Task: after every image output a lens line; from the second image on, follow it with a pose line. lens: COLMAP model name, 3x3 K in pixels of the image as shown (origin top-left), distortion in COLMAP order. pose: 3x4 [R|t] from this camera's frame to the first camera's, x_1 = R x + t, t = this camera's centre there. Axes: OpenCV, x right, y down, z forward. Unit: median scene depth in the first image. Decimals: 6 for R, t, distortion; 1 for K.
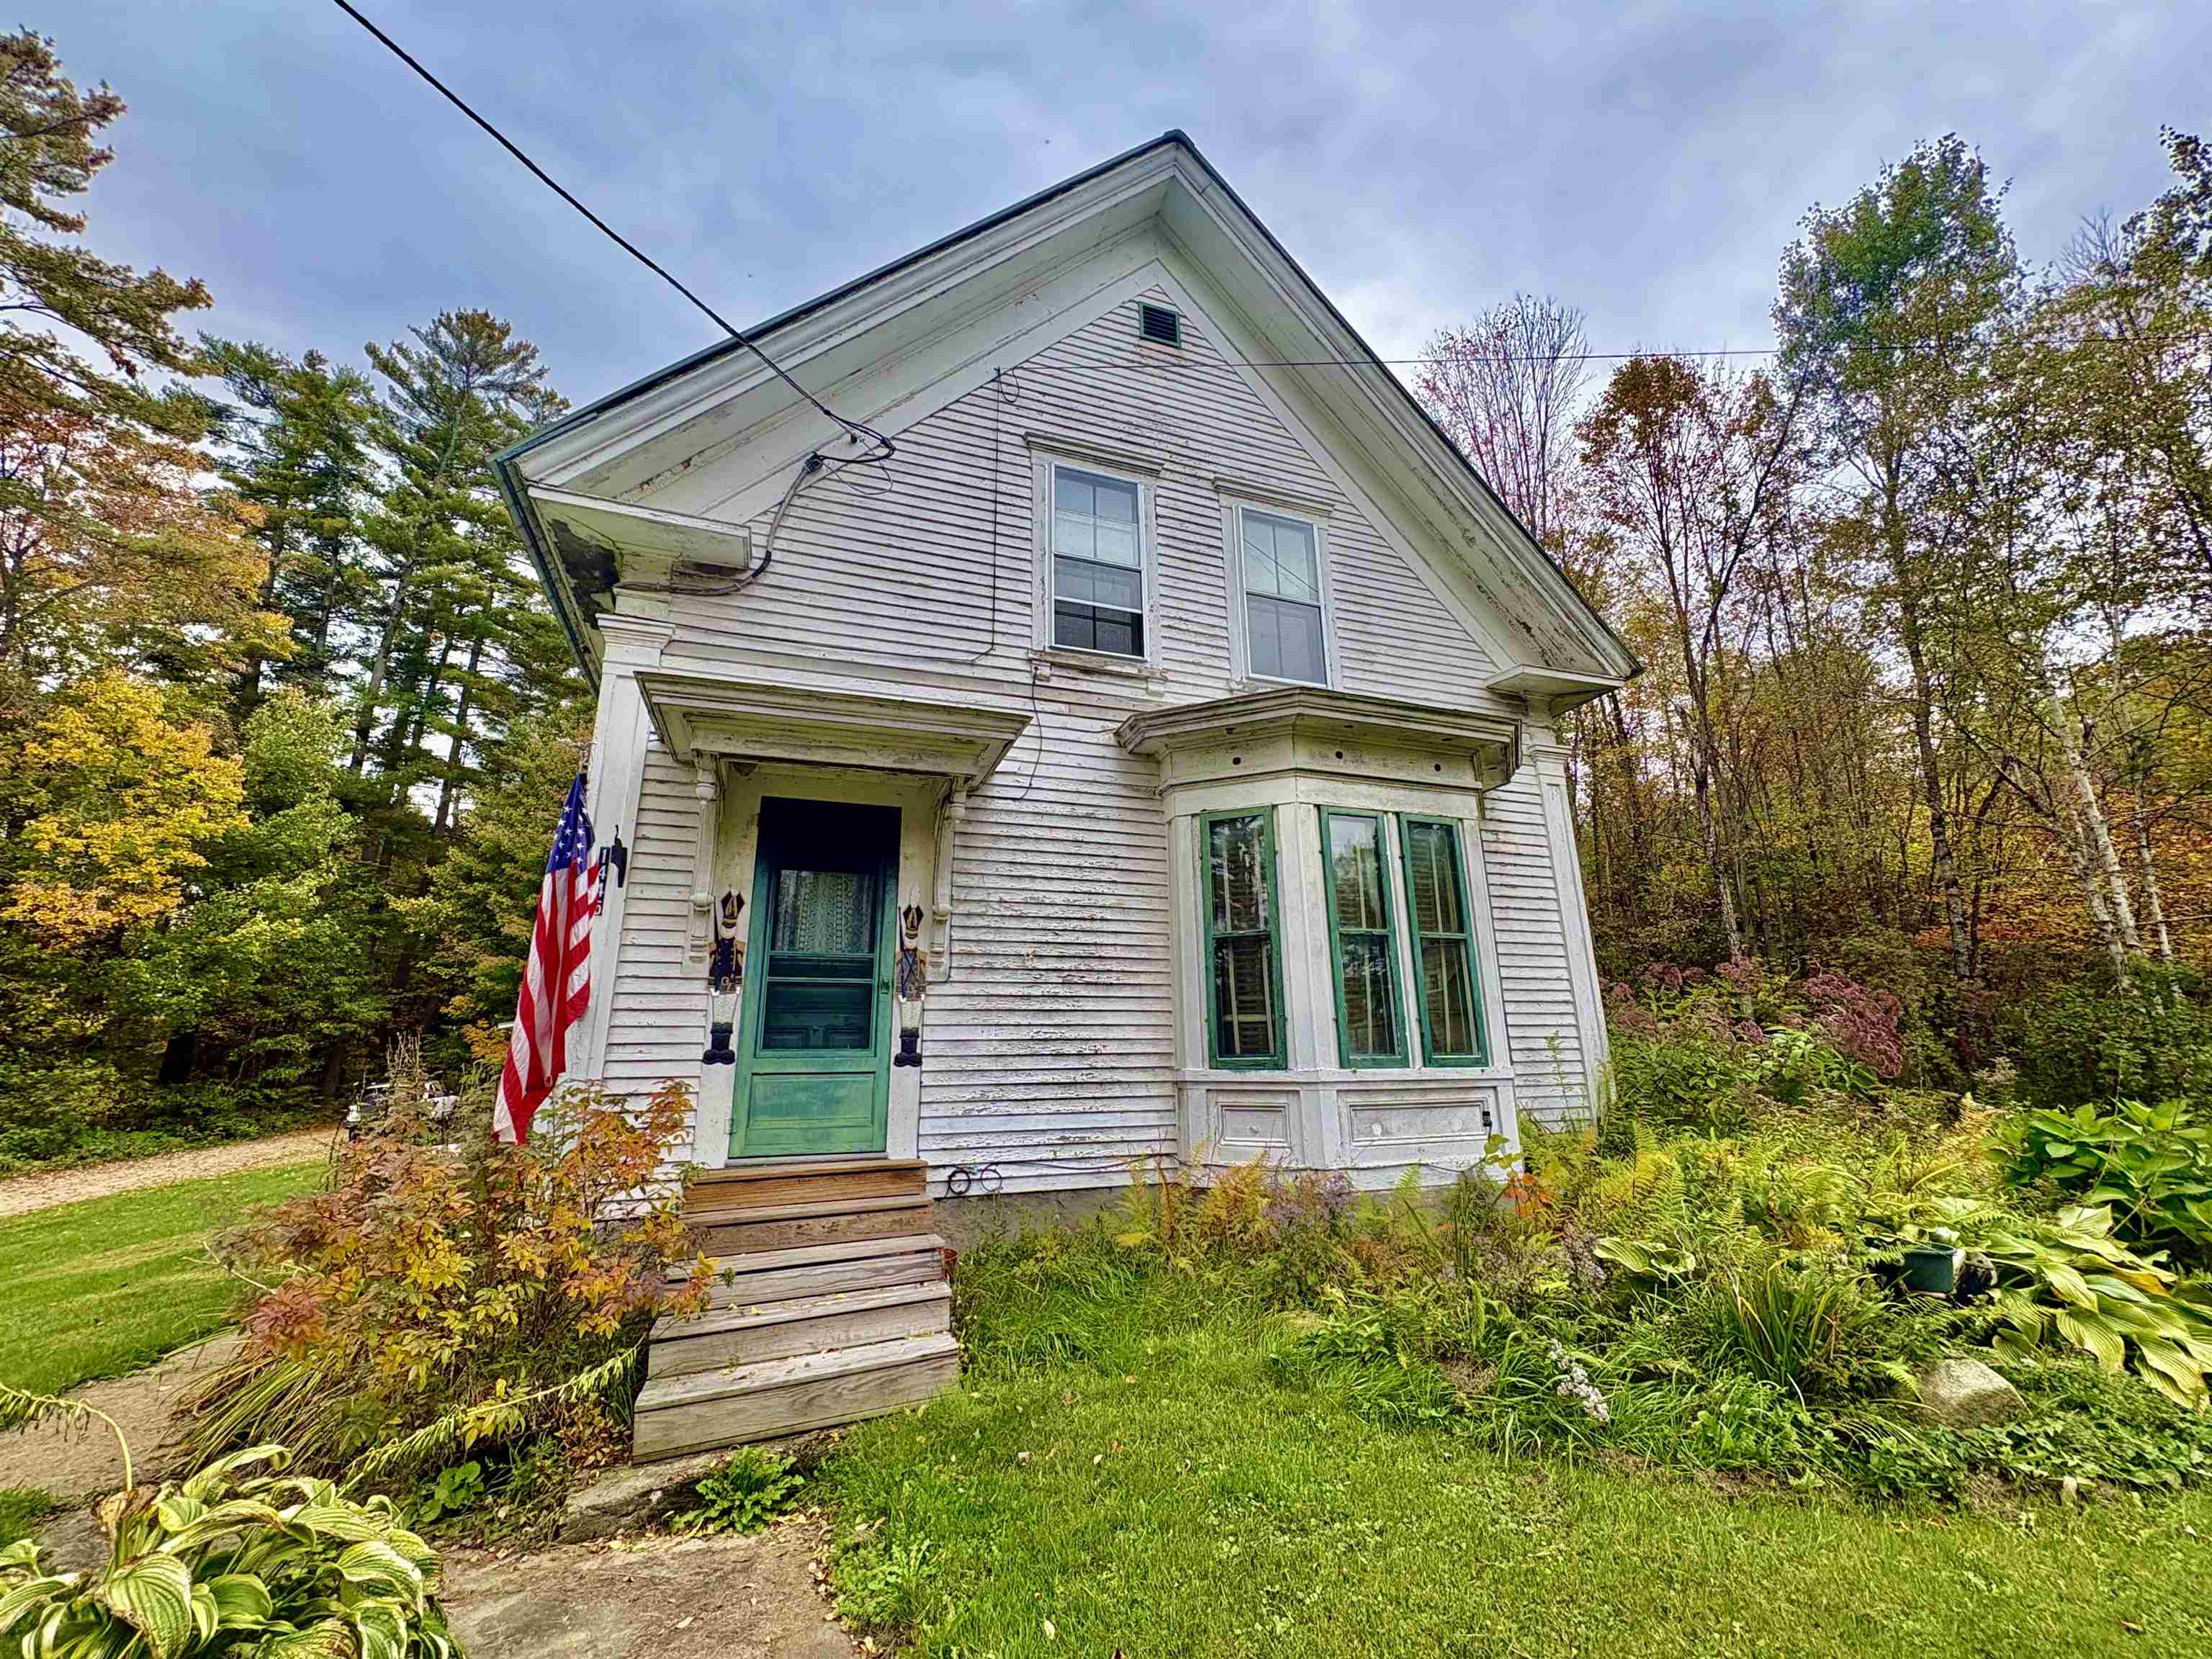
lens RADIAL K [[880.8, 0, 1106.0], [0, 880.8, 829.5], [0, 0, 1]] dist [0.000227, -0.000386]
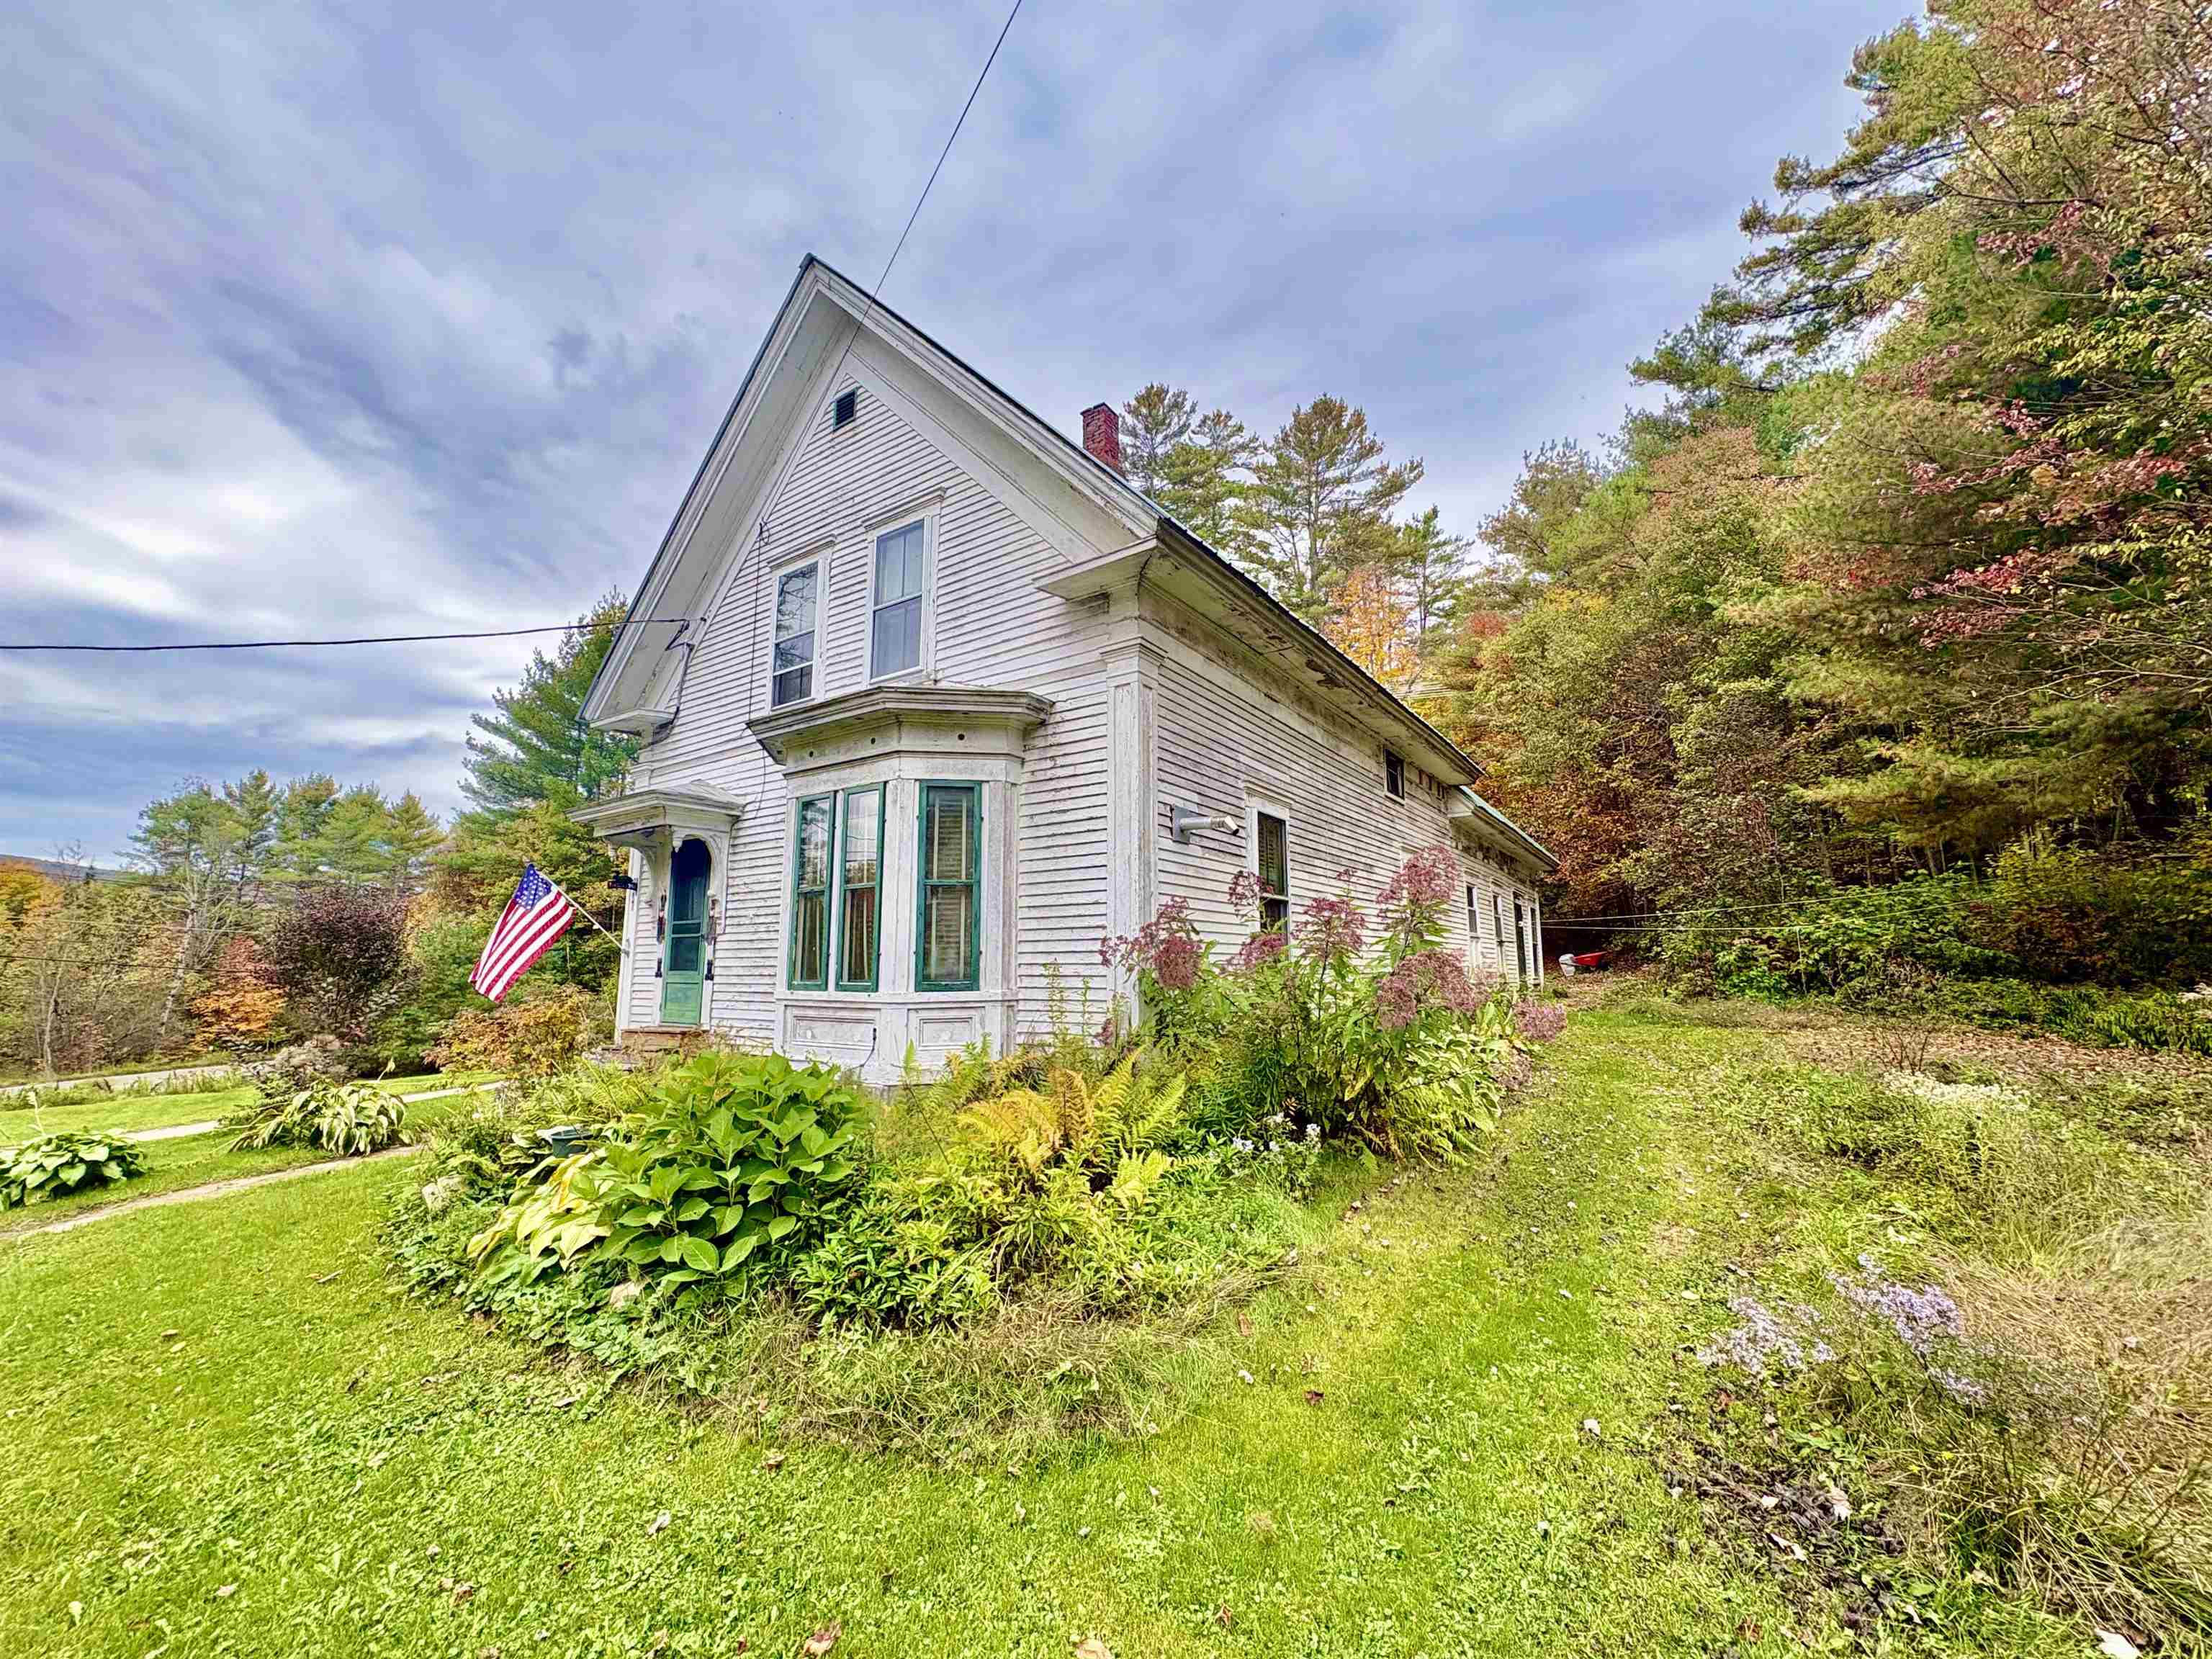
lens RADIAL K [[880.8, 0, 1106.0], [0, 880.8, 829.5], [0, 0, 1]] dist [0.000227, -0.000386]
pose [[0.572828, -0.112070, -0.811978, 1.481420], [0.211542, 0.977264, 0.014354, 0.092745], [0.791908, -0.179990, 0.583511, 0.538827]]
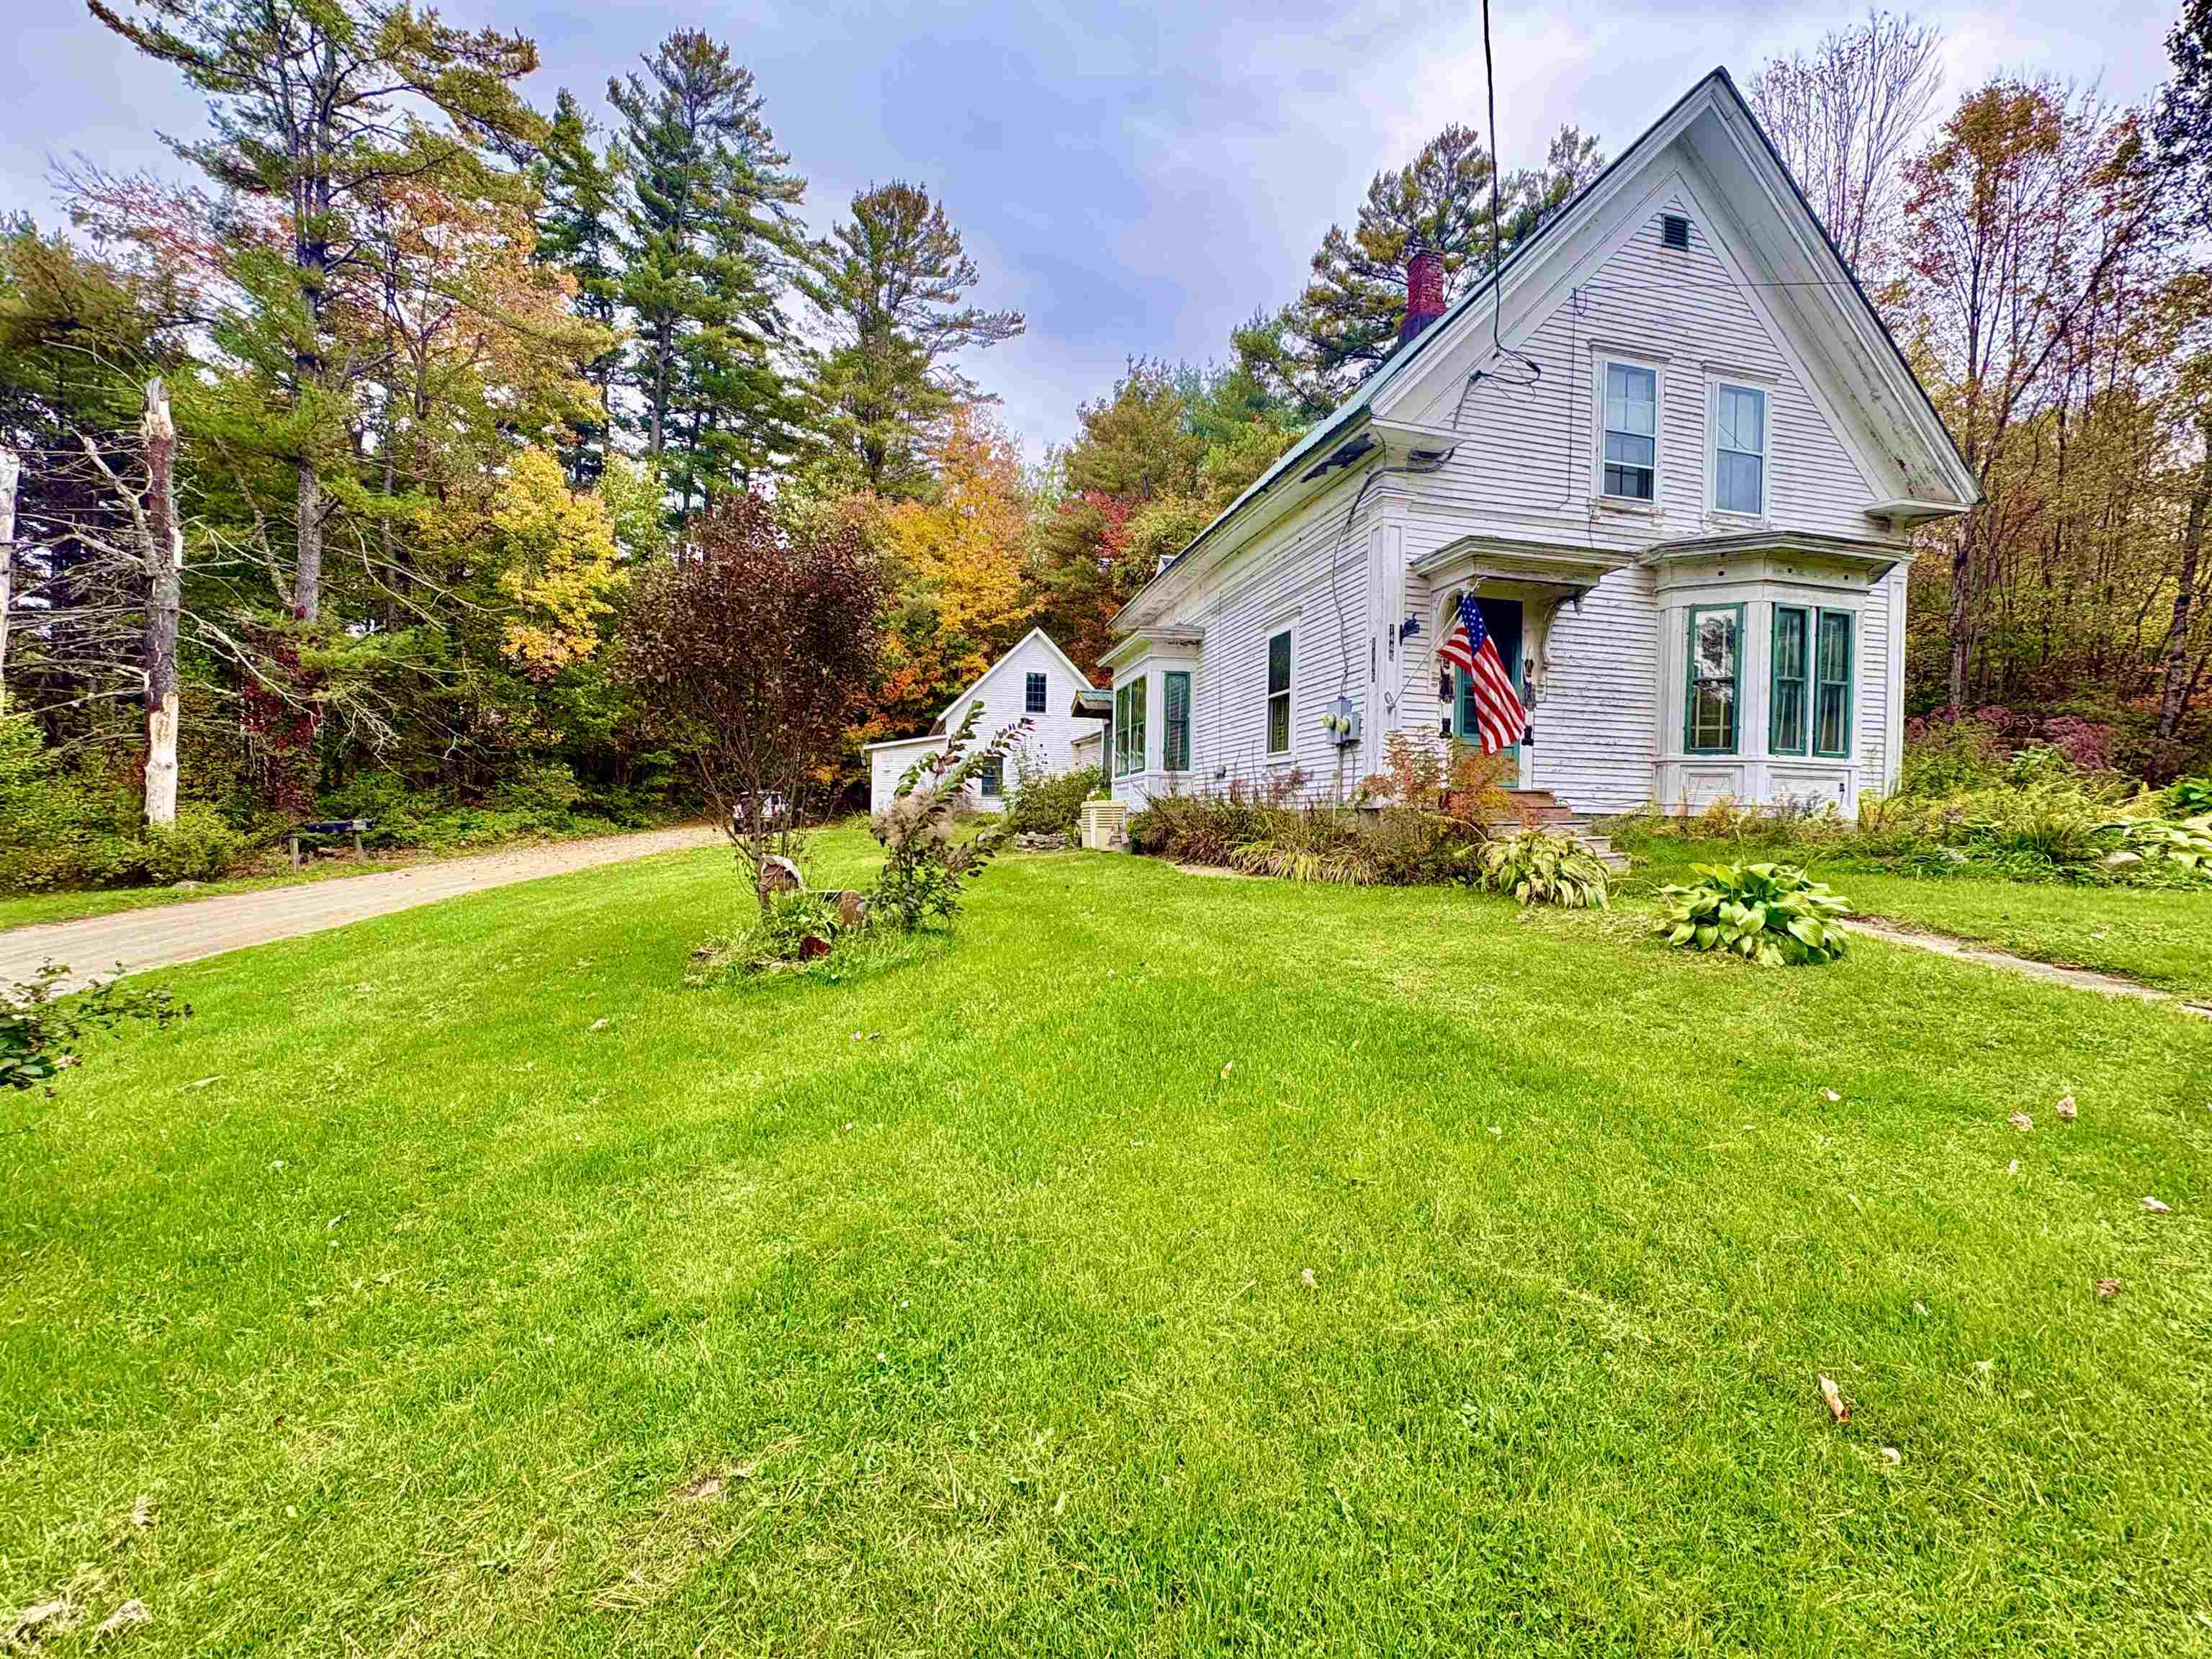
lens RADIAL K [[868.9, 0, 1119.6], [0, 868.9, 827.3], [0, 0, 1]] dist [0.005036, -0.002158]
pose [[0.994080, 0.039606, -0.101177, -0.752525], [-0.010587, 0.962074, 0.272582, -0.050813], [0.108136, -0.269897, 0.956798, -0.773190]]
